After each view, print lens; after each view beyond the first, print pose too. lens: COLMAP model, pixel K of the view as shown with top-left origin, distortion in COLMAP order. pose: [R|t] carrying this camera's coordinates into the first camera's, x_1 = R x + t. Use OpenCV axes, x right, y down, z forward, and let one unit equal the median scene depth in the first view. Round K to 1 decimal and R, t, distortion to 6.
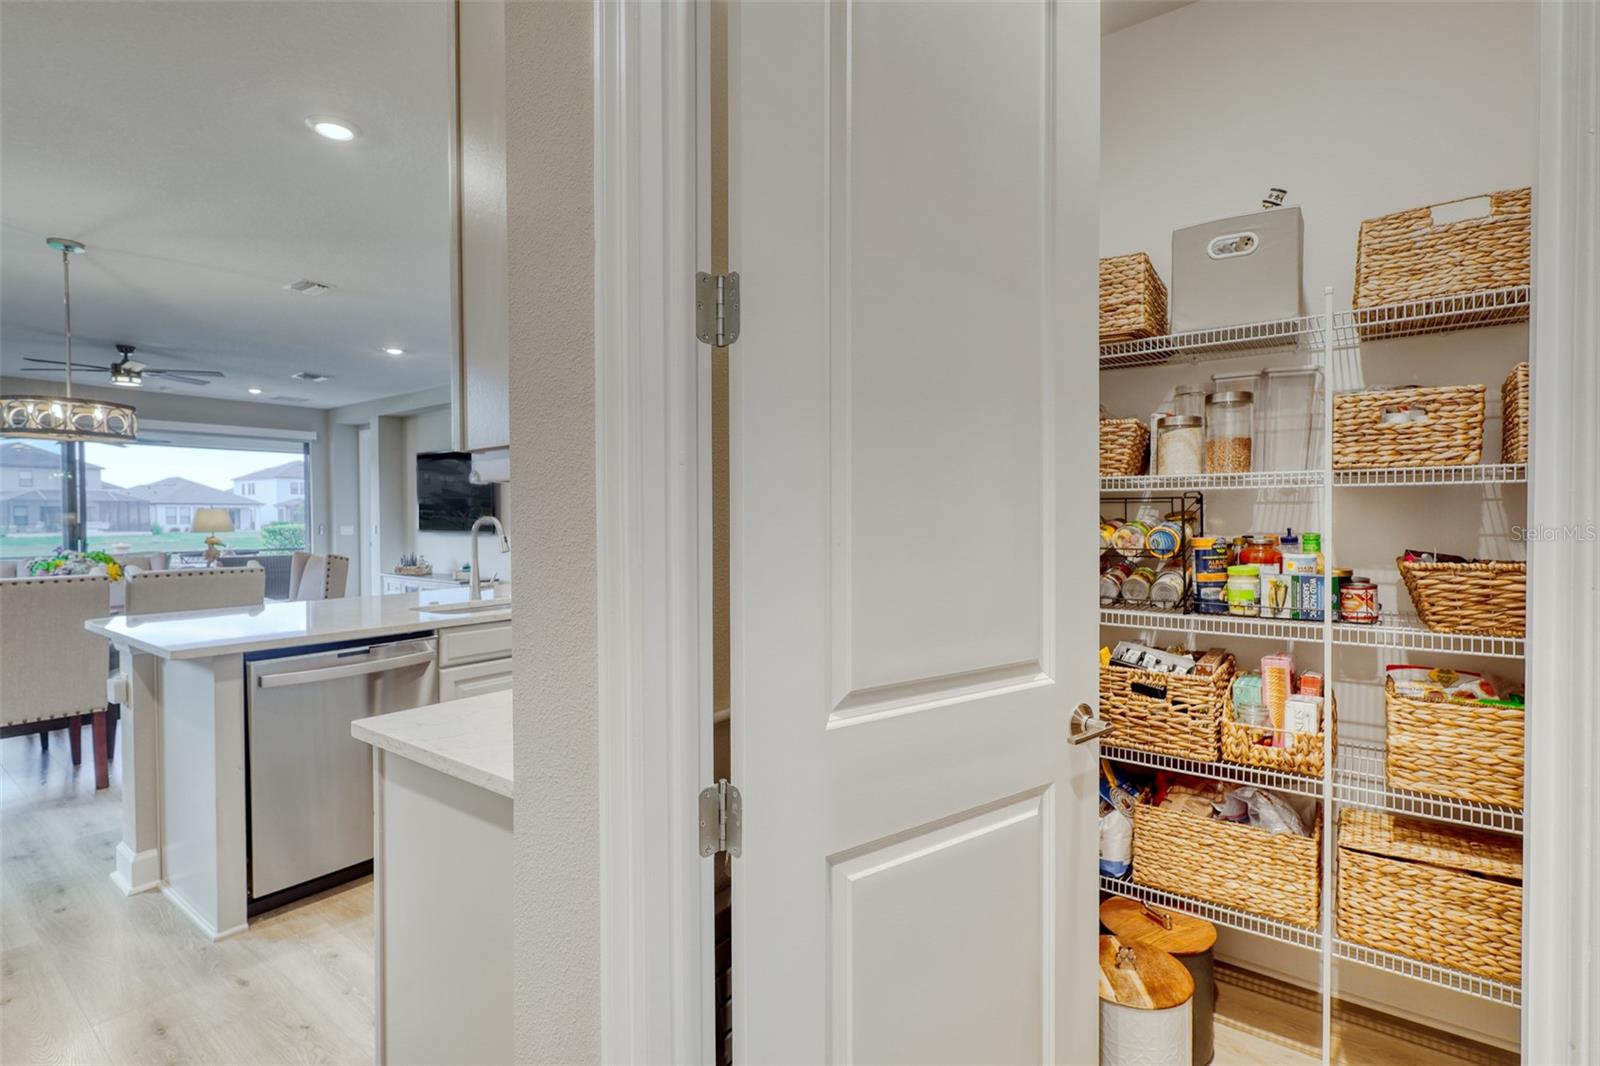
lens RADIAL K [[744.4, 0, 796.8], [0, 744.4, 527.0], [0, 0, 1]] dist [-0.001405, 0.000430]
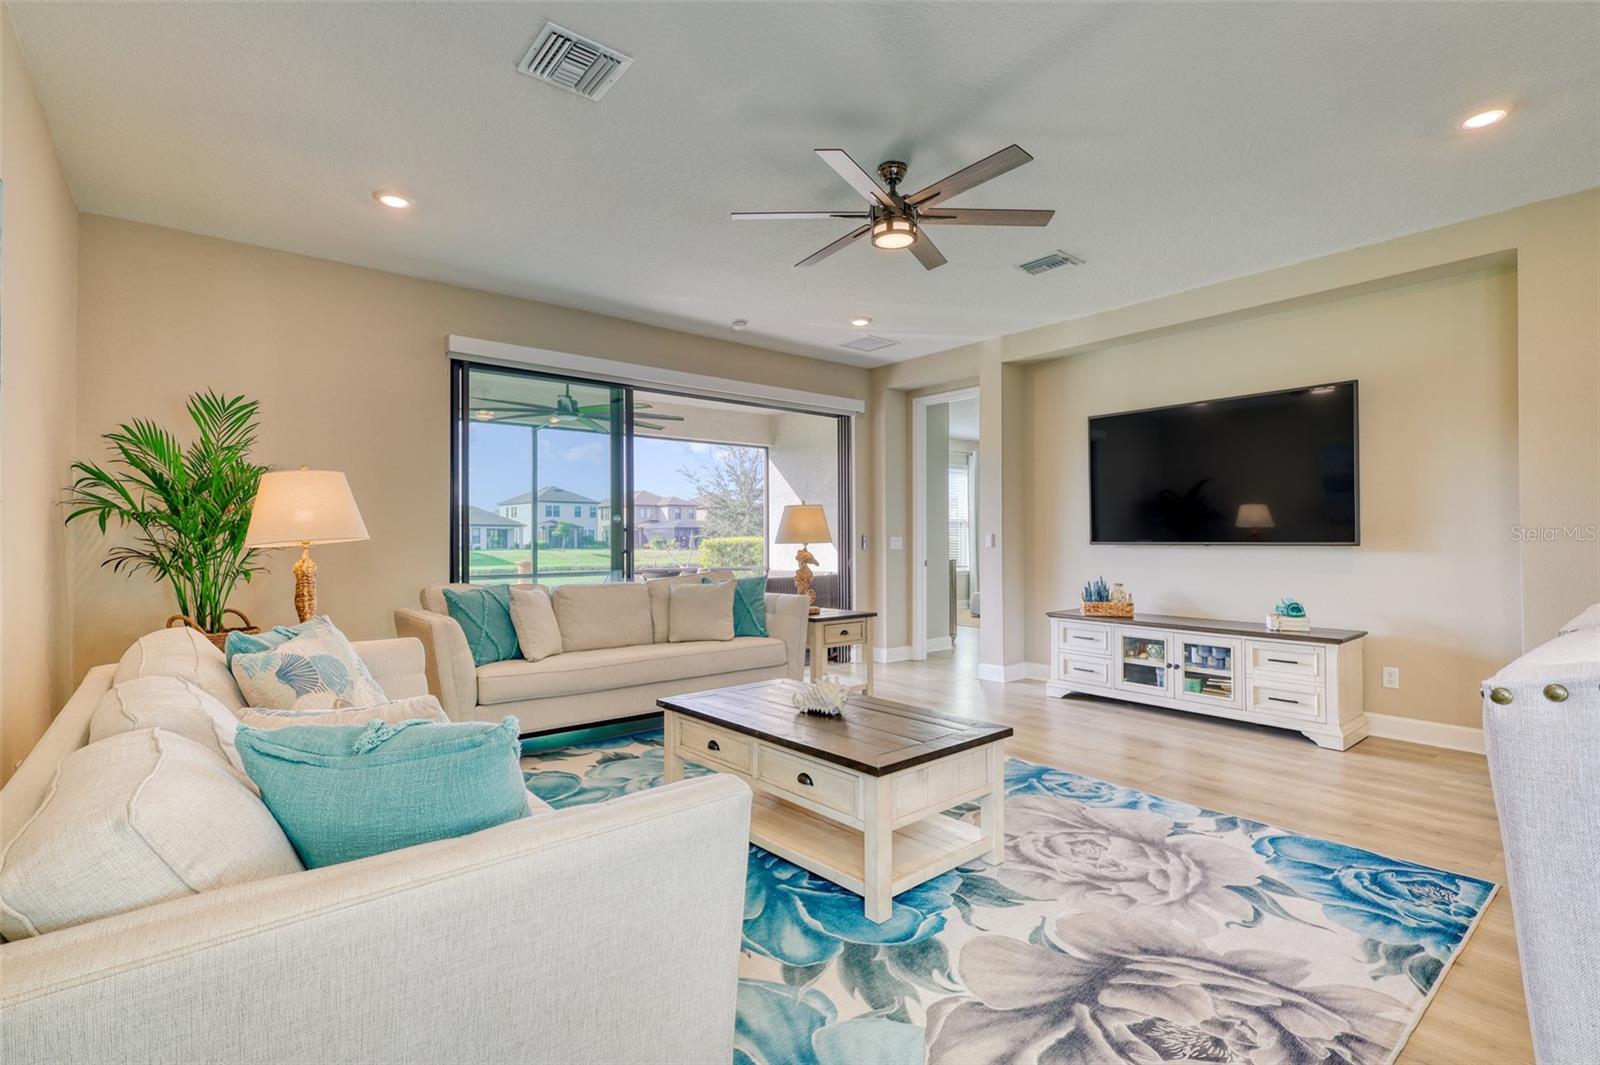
lens RADIAL K [[744.4, 0, 806.4], [0, 744.4, 526.9], [0, 0, 1]] dist [-0.001405, 0.000430]
pose [[0.971623, -0.002707, -0.236521, -0.817363], [-0.004358, 0.999560, -0.029339, 0.015074], [0.236496, 0.029537, 0.971183, 0.493343]]
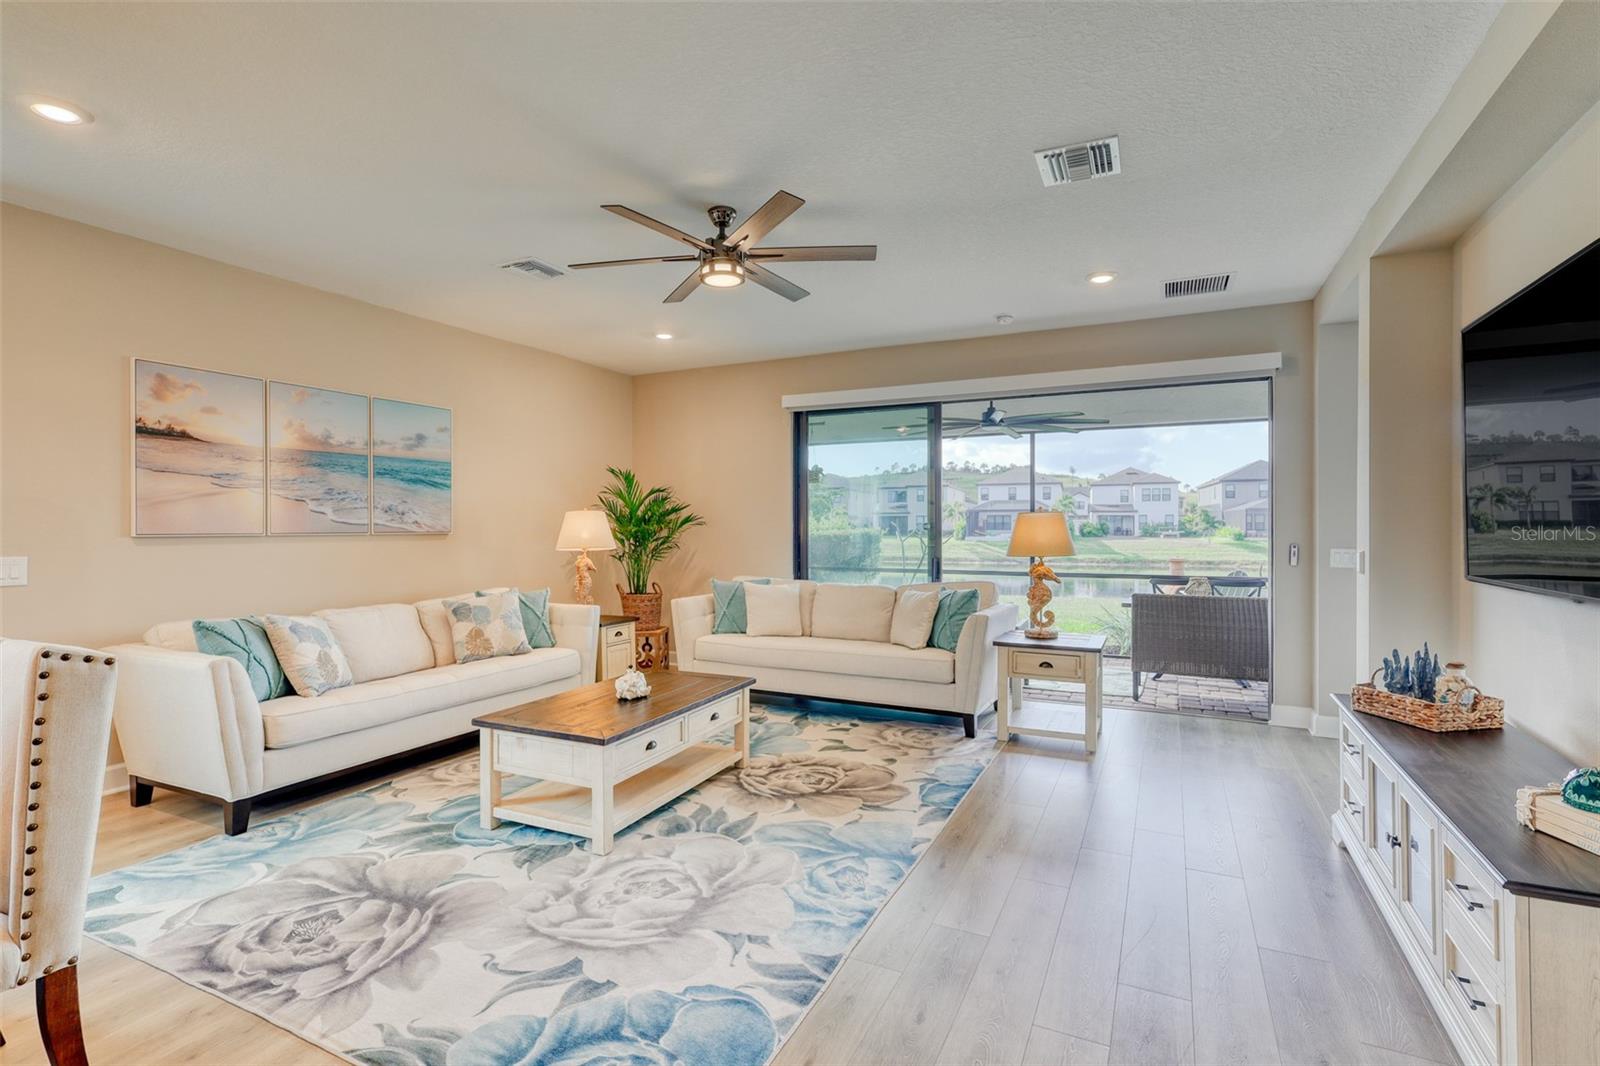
lens RADIAL K [[744.4, 0, 811.1], [0, 744.4, 526.0], [0, 0, 1]] dist [-0.001405, 0.000430]
pose [[0.190341, 0.004410, -0.981708, -0.356218], [-0.014629, 0.999892, 0.001656, -0.017689], [0.981609, 0.014047, 0.190385, 0.937267]]
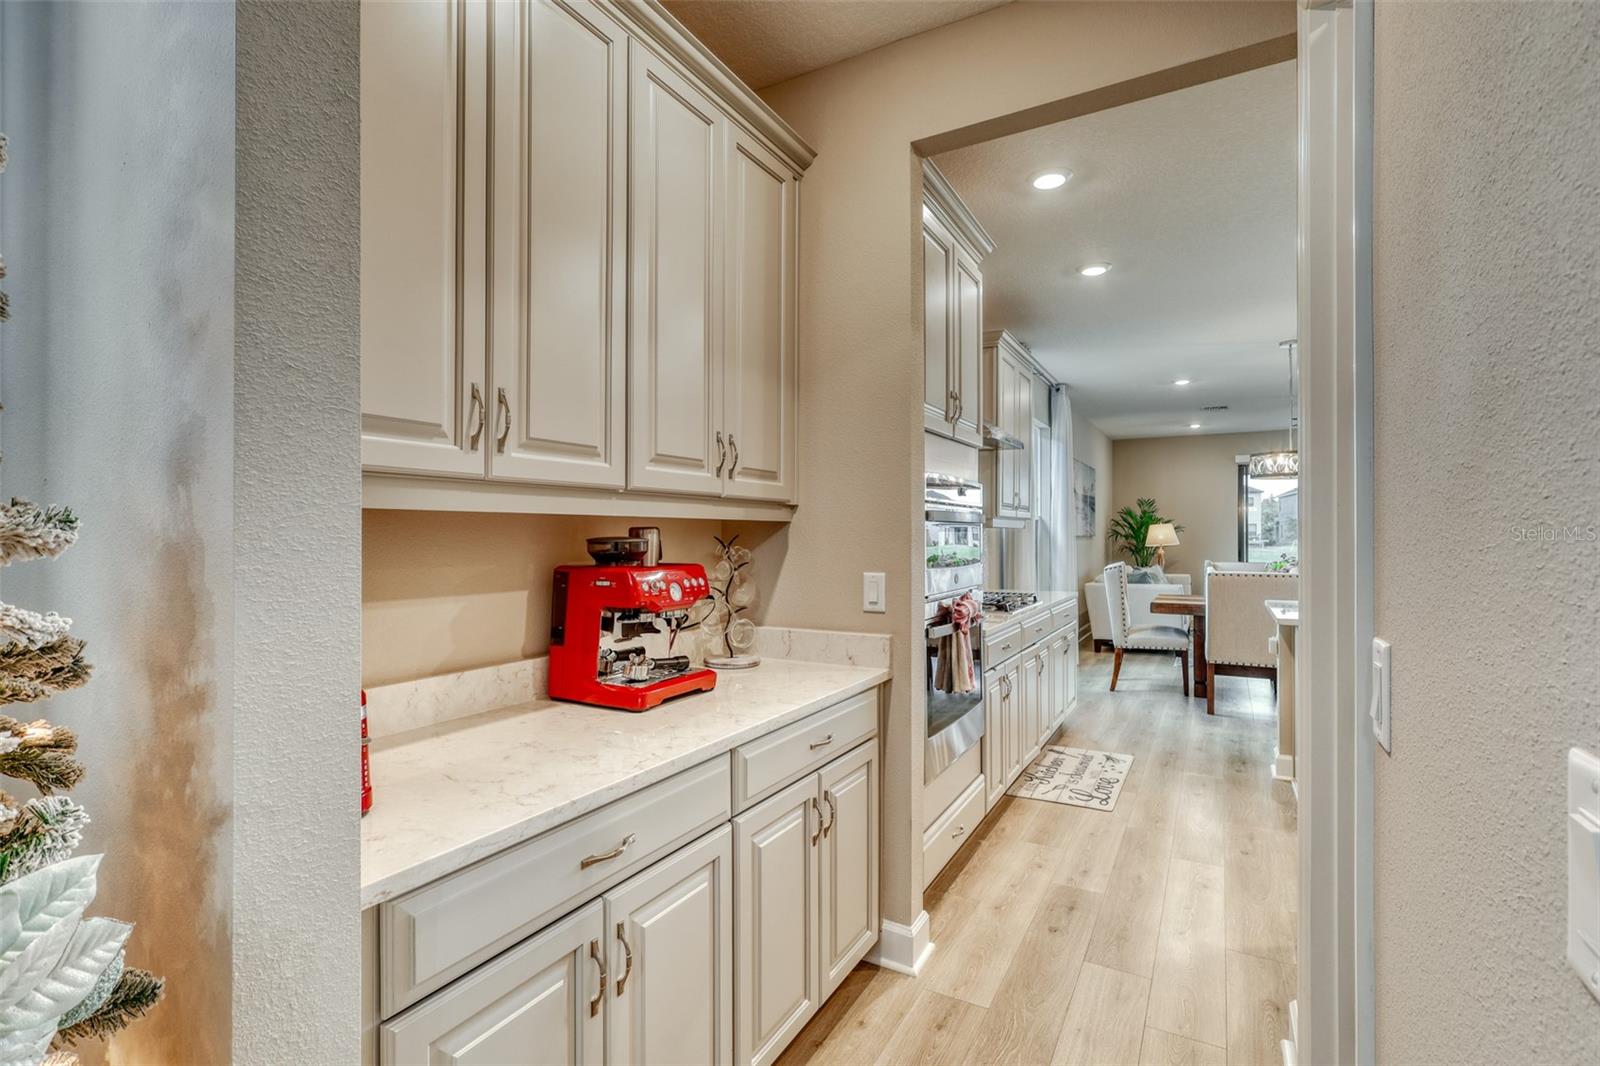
lens RADIAL K [[744.4, 0, 790.8], [0, 744.4, 535.9], [0, 0, 1]] dist [-0.001405, 0.000430]
pose [[0.120532, 0.006175, -0.992690, 0.189550], [-0.015260, 0.999874, 0.004367, -0.000605], [0.992592, 0.014622, 0.120611, -0.072011]]
